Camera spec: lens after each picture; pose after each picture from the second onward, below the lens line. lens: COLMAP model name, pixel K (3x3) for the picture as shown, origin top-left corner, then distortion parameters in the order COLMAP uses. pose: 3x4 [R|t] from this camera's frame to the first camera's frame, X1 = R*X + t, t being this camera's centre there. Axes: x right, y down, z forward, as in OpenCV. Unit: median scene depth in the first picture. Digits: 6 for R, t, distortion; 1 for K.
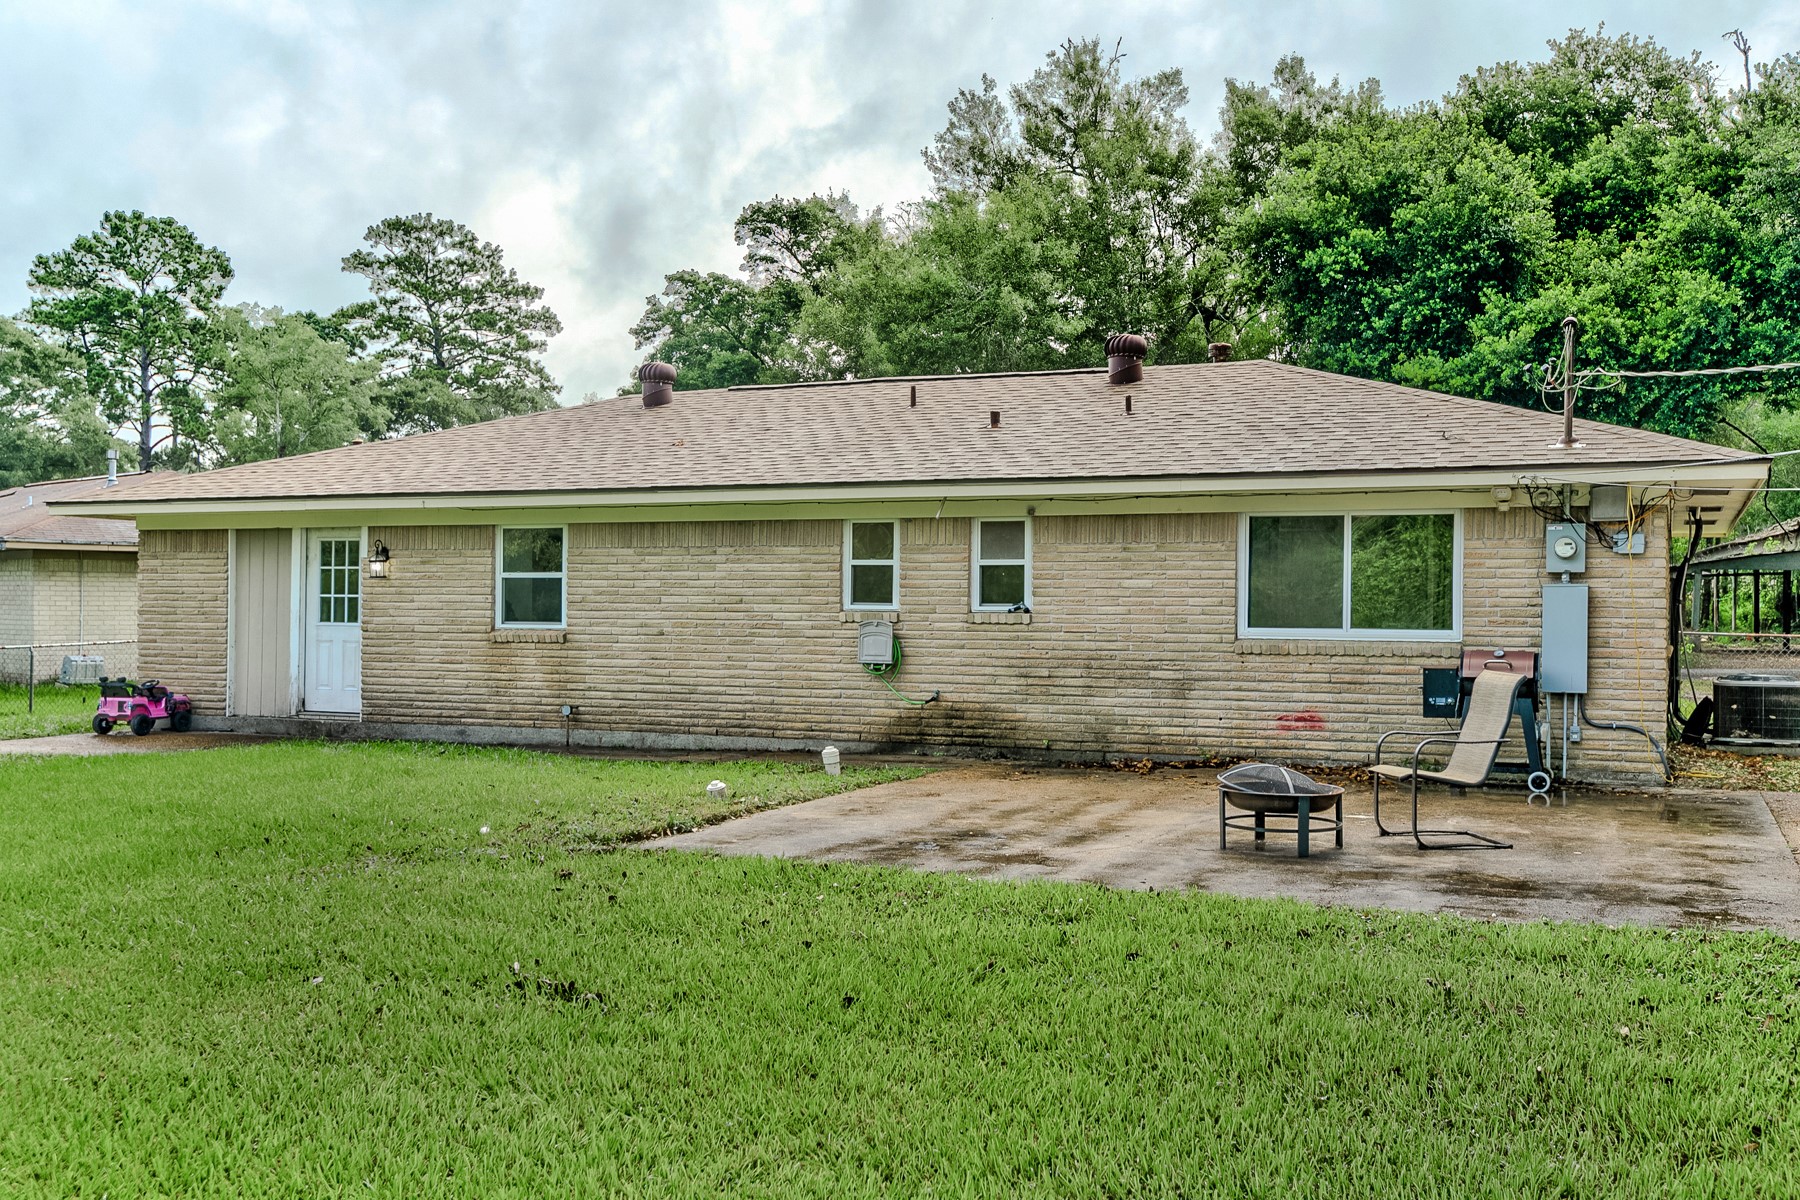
lens RADIAL K [[1848.8, 0, 902.2], [0, 1848.8, 596.6], [0, 0, 1]] dist [0.003671, 0.000000]
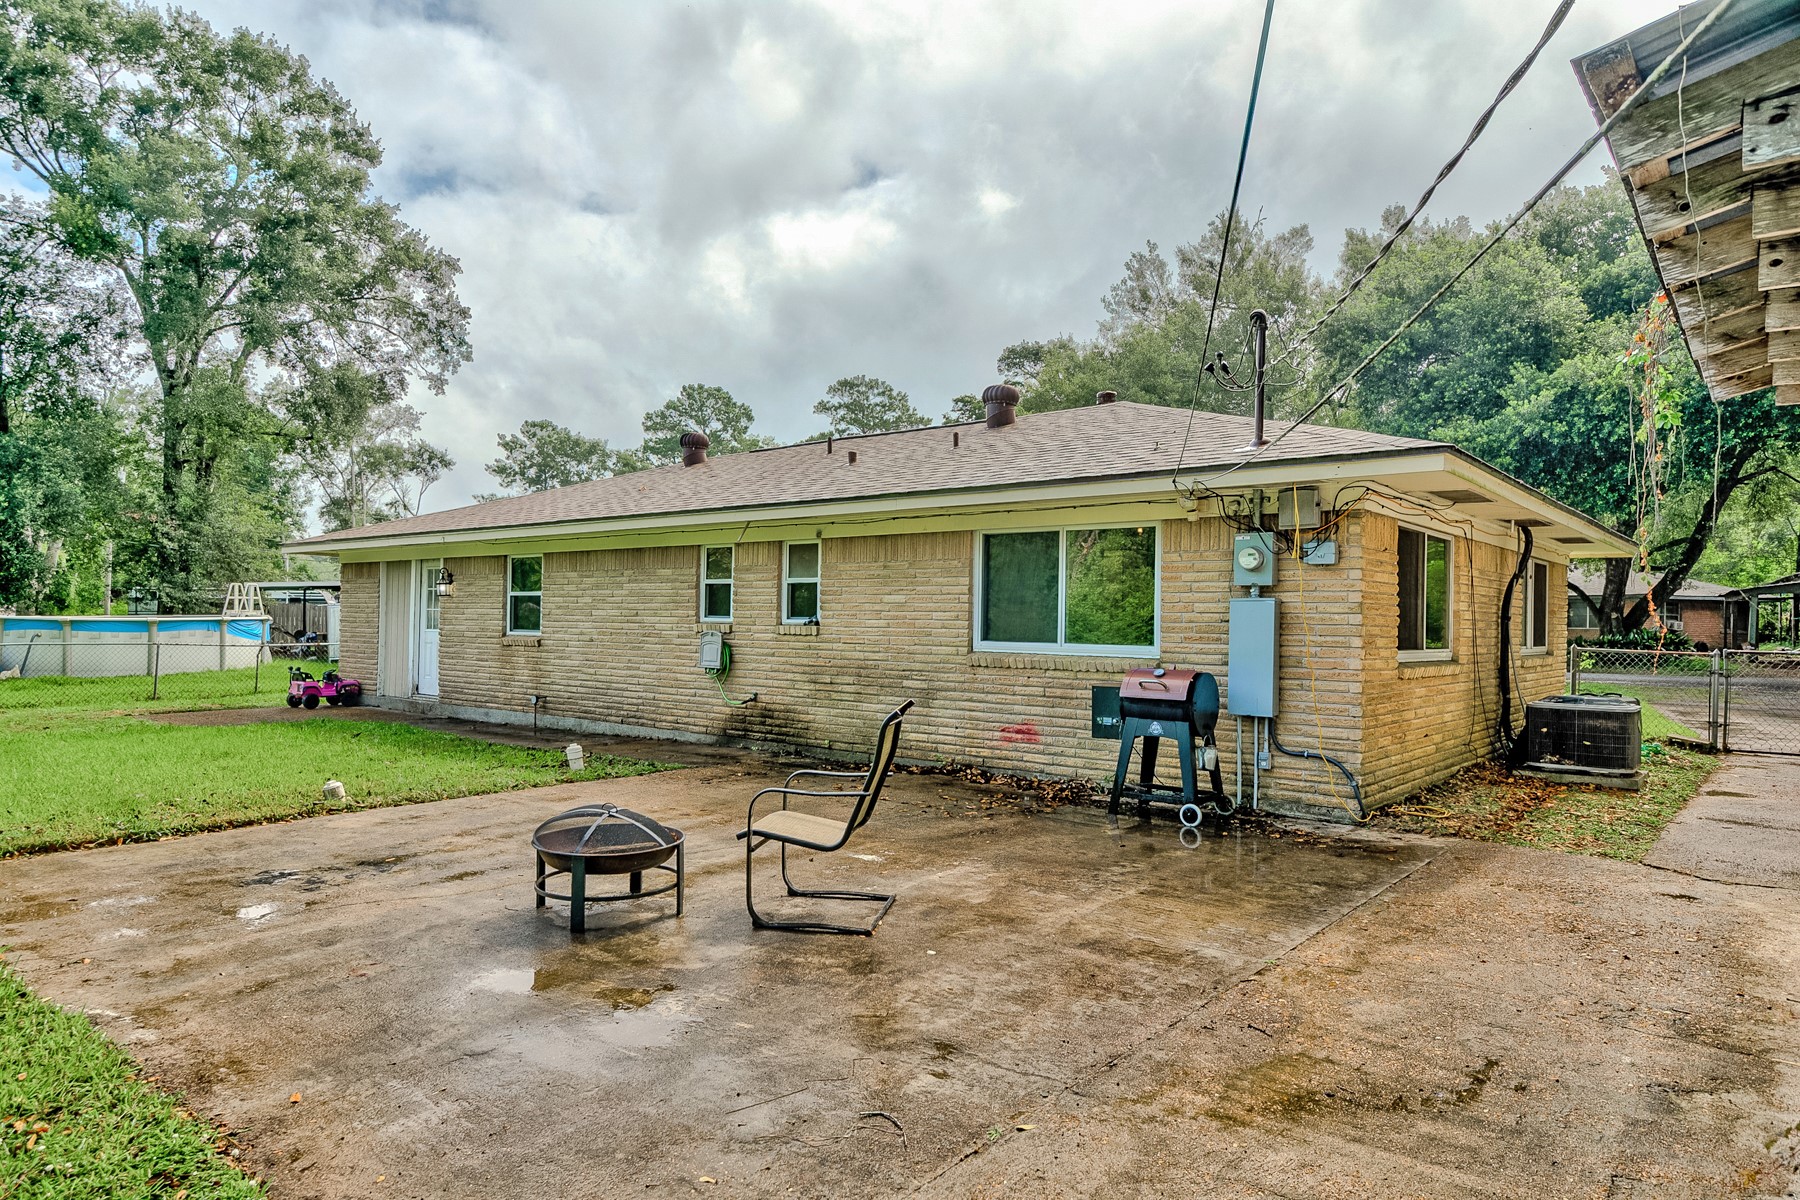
lens RADIAL K [[1128.3, 0, 899.4], [0, 1128.3, 608.4], [0, 0, 1]] dist [0.008443, -0.006508]
pose [[0.955950, 0.002587, -0.293518, 0.294806], [-0.004204, 0.999979, -0.004877, 0.001557], [0.293499, 0.005896, 0.955941, 0.339975]]
